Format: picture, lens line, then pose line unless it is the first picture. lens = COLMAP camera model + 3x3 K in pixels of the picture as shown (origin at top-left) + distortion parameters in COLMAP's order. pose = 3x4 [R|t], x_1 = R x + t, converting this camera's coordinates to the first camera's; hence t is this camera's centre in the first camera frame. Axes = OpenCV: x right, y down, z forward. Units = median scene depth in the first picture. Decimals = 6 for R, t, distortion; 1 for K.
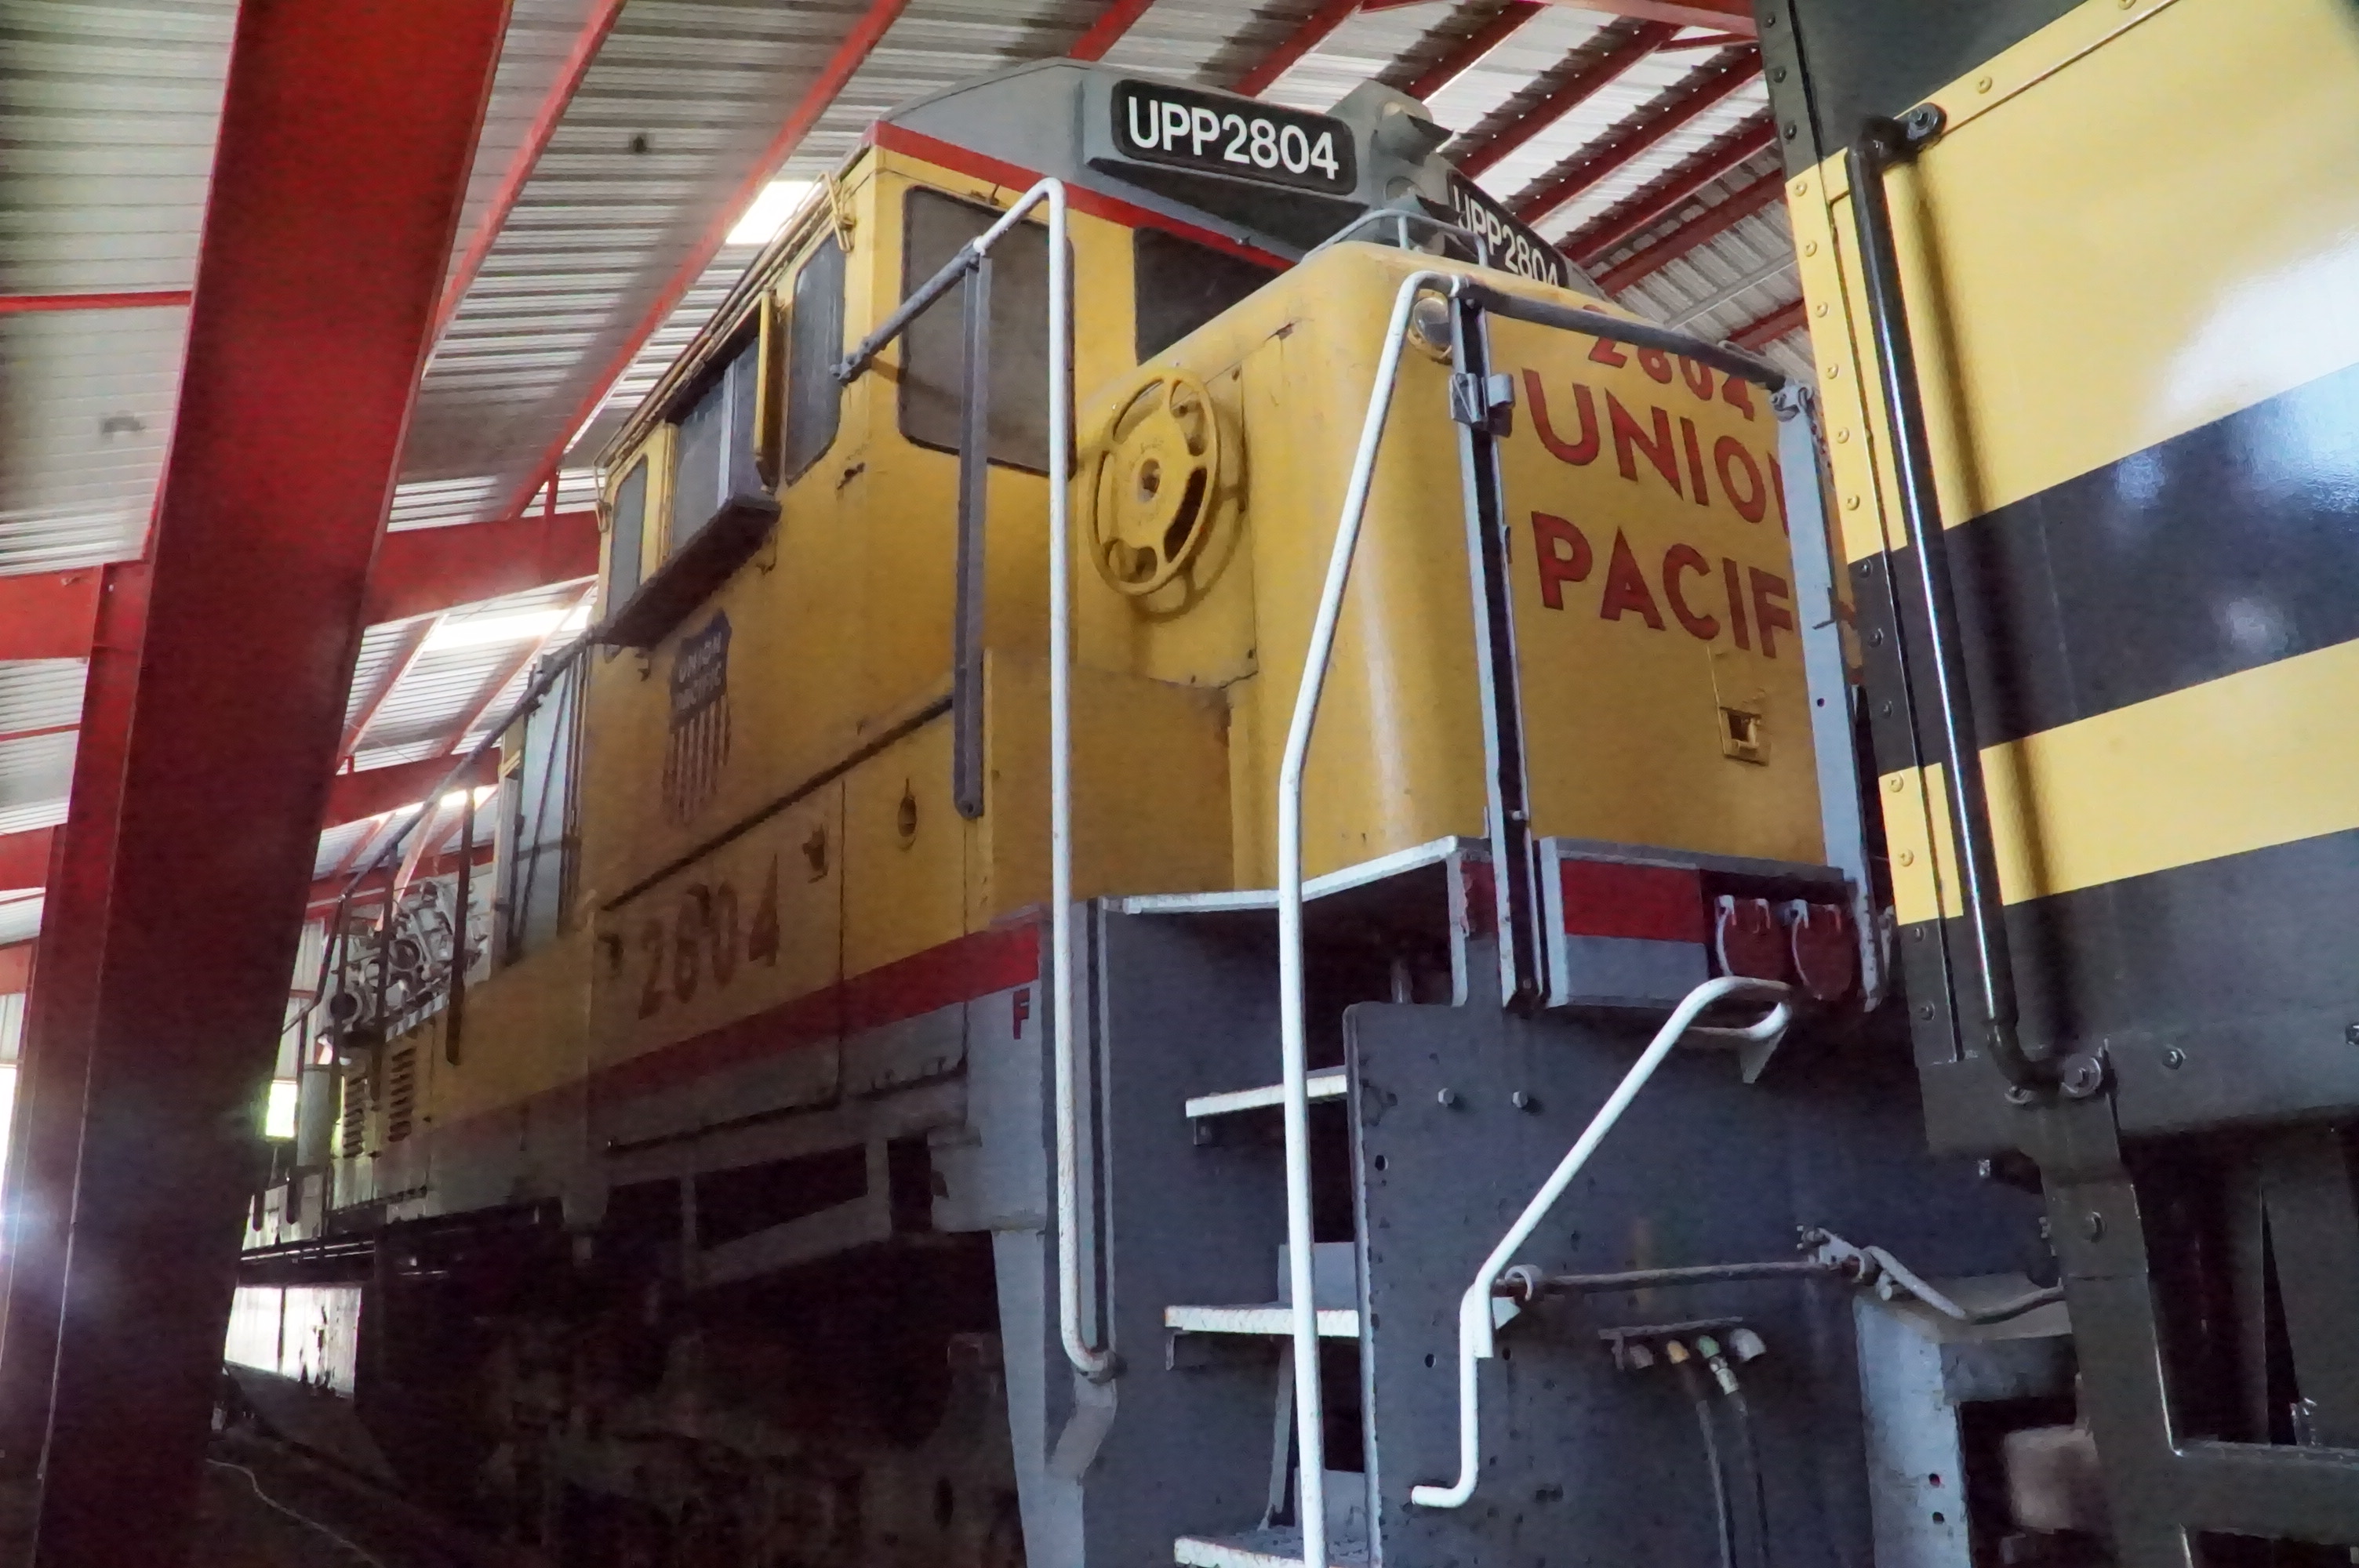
lens RADIAL K [[1825.0, 0, 1144.1], [0, 1825.0, 800.9], [0, 0, 1]] dist [-0.186551, 0.135656]
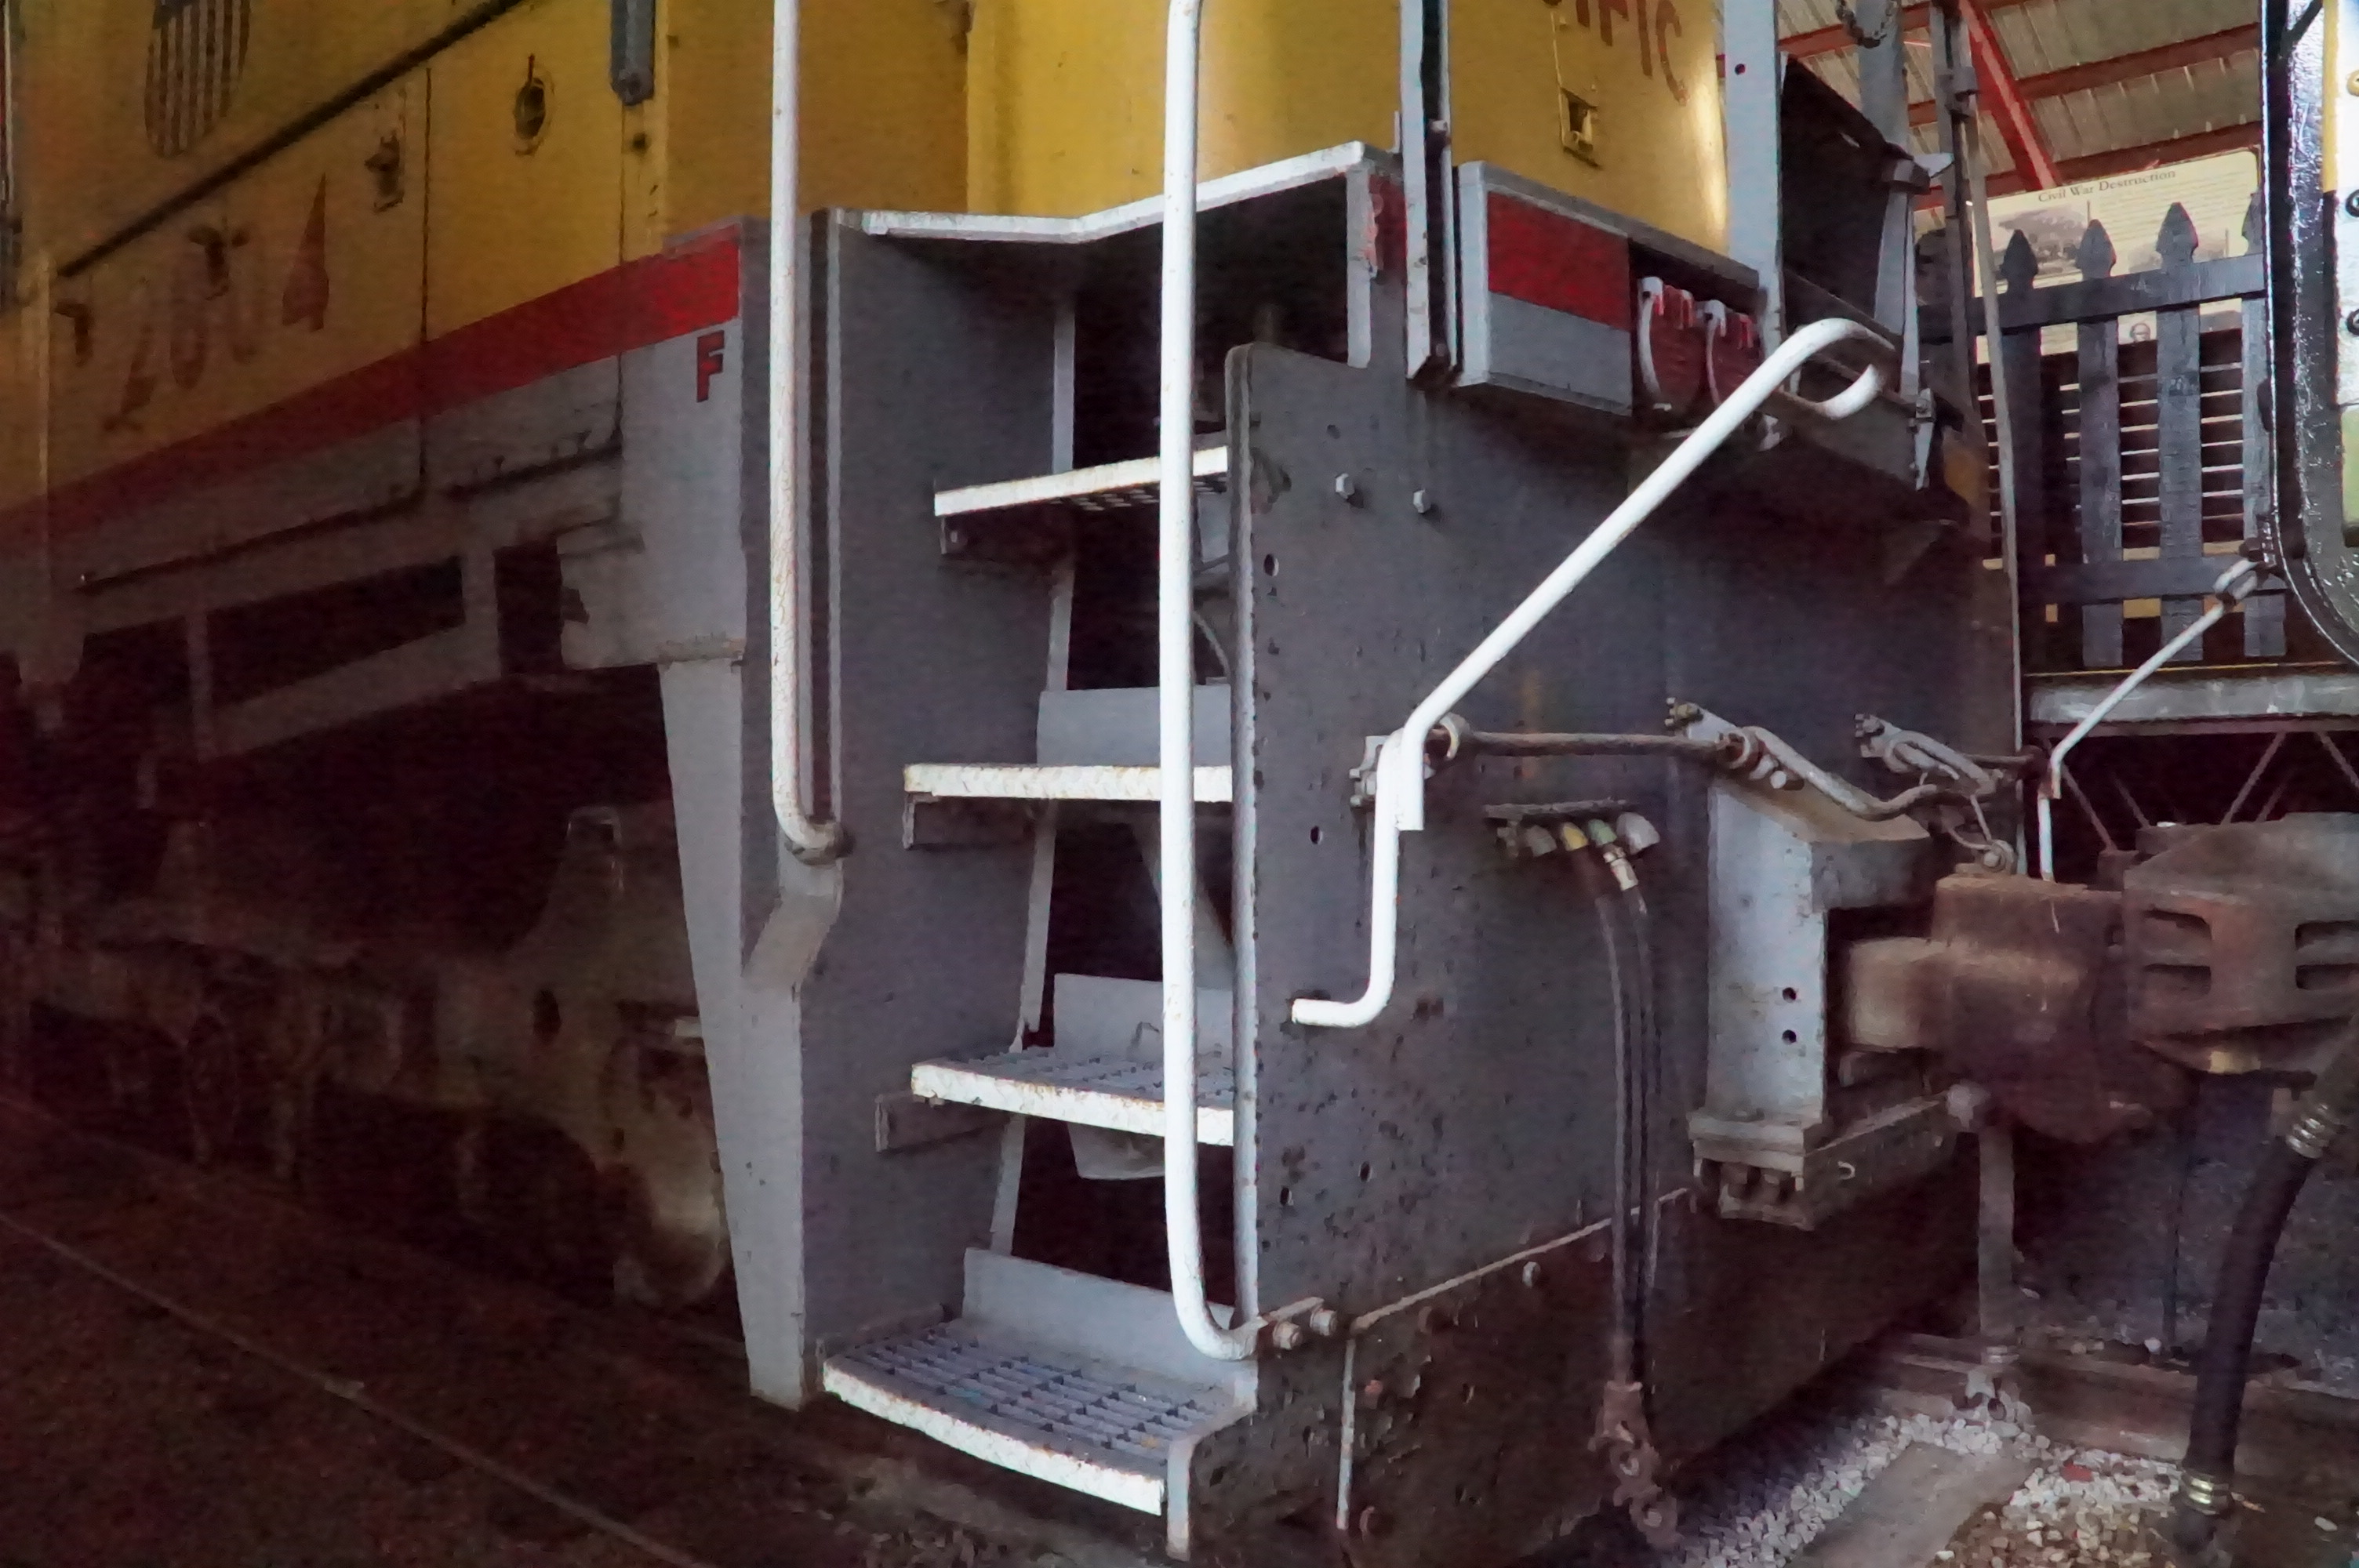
lens RADIAL K [[1825.0, 0, 1144.1], [0, 1825.0, 800.9], [0, 0, 1]] dist [-0.186551, 0.135656]
pose [[0.962403, 0.015016, 0.271212, -0.089199], [-0.085495, 0.964469, 0.249982, 0.088816], [-0.257822, -0.263771, 0.929491, 0.242237]]
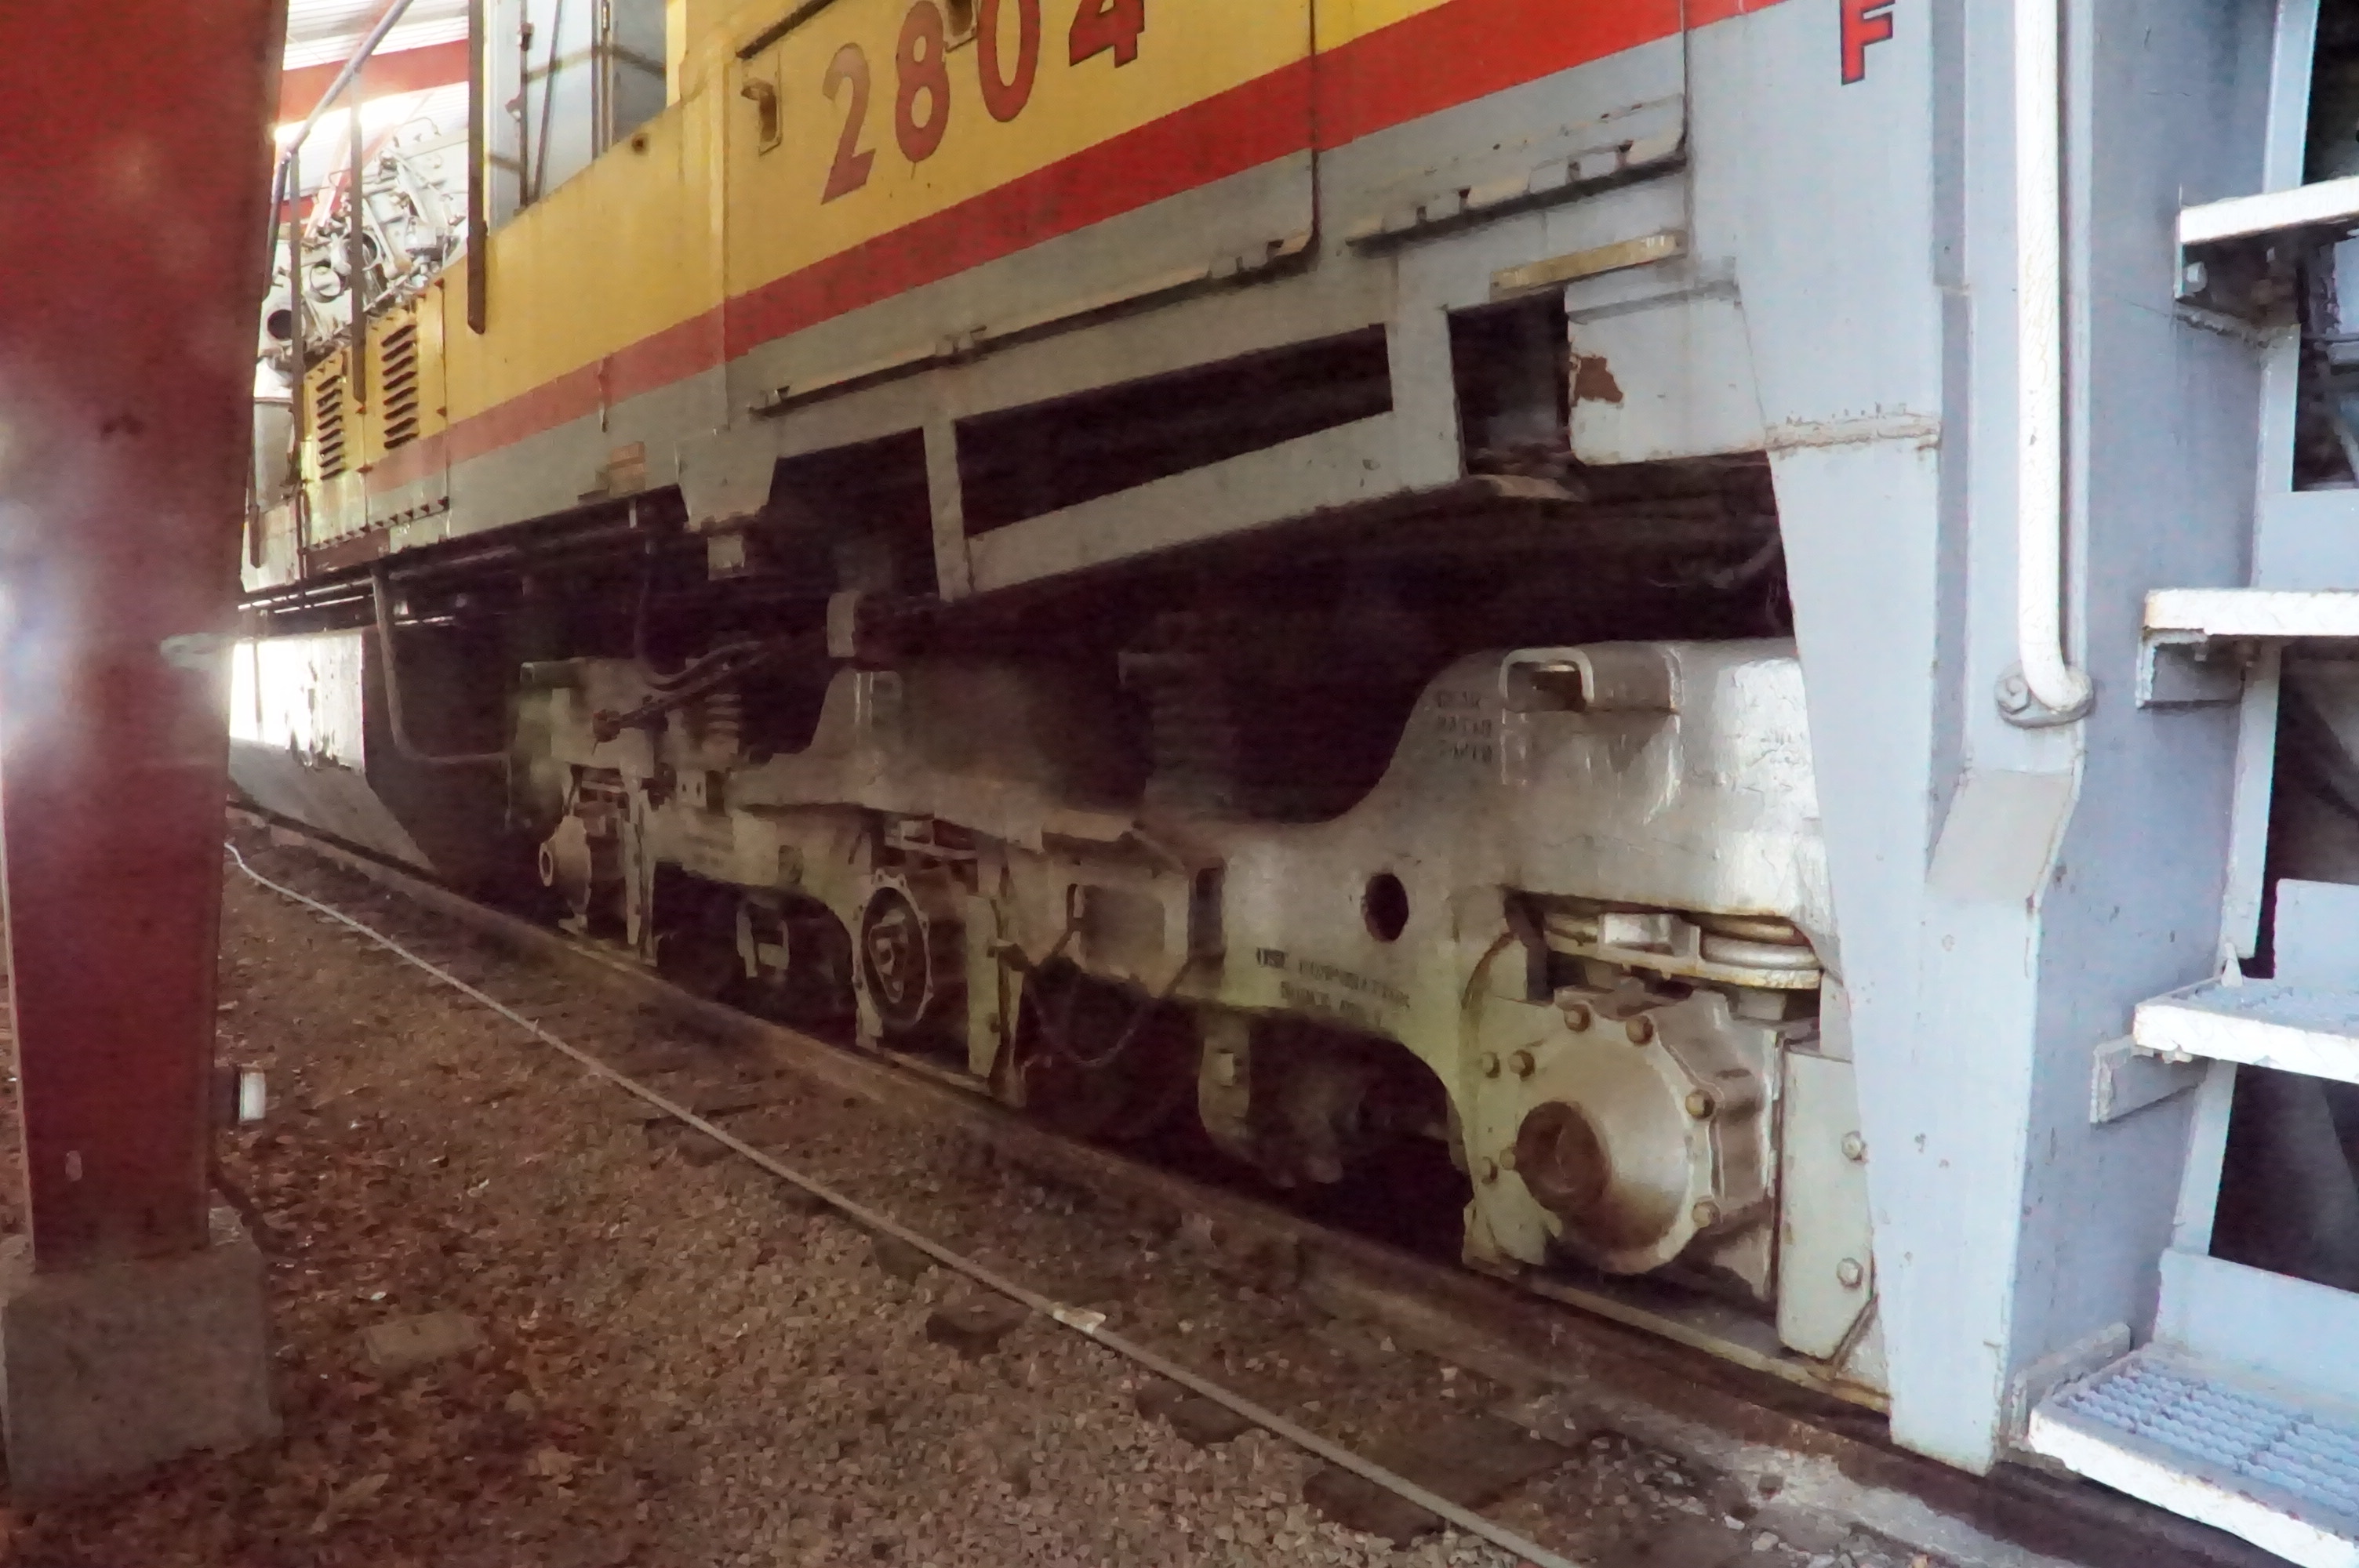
lens RADIAL K [[1825.0, 0, 1144.1], [0, 1825.0, 800.9], [0, 0, 1]] dist [-0.186551, 0.135656]
pose [[0.999068, 0.012044, 0.041438, -0.283752], [-0.025336, 0.941041, 0.337341, 0.157726], [-0.034932, -0.338077, 0.940470, 0.457582]]
